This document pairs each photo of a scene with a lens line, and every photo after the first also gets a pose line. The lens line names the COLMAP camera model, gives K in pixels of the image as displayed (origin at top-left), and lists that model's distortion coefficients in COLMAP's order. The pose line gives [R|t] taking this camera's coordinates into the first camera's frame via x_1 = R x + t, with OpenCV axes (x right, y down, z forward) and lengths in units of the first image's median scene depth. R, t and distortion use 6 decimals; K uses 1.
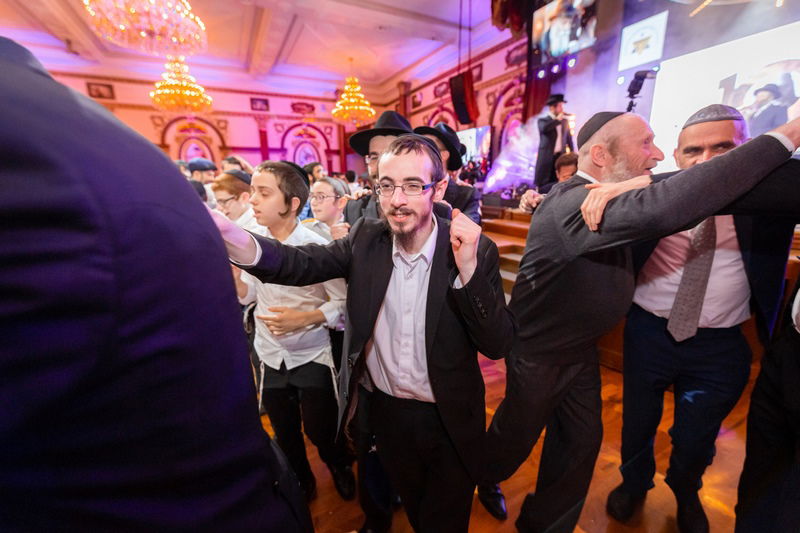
lens RADIAL K [[331.2, 0, 394.7], [0, 331.2, 263.4], [0, 0, 1]] dist [0.006149, -0.001497]
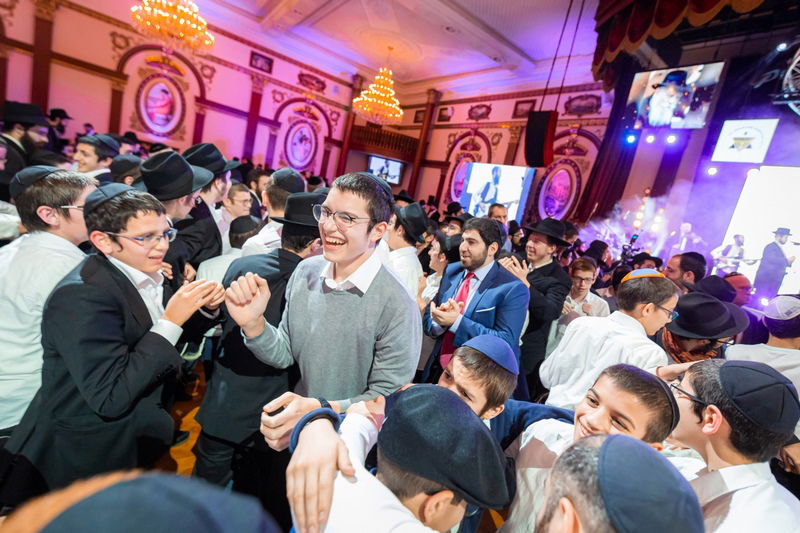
lens RADIAL K [[364.5, 0, 410.9], [0, 364.5, 259.9], [0, 0, 1]] dist [0.003110, -0.000520]
pose [[0.958562, 0.216106, 0.185628, -0.125076], [-0.207365, 0.976067, -0.065522, -0.027524], [-0.195345, 0.024314, 0.980433, 0.071155]]
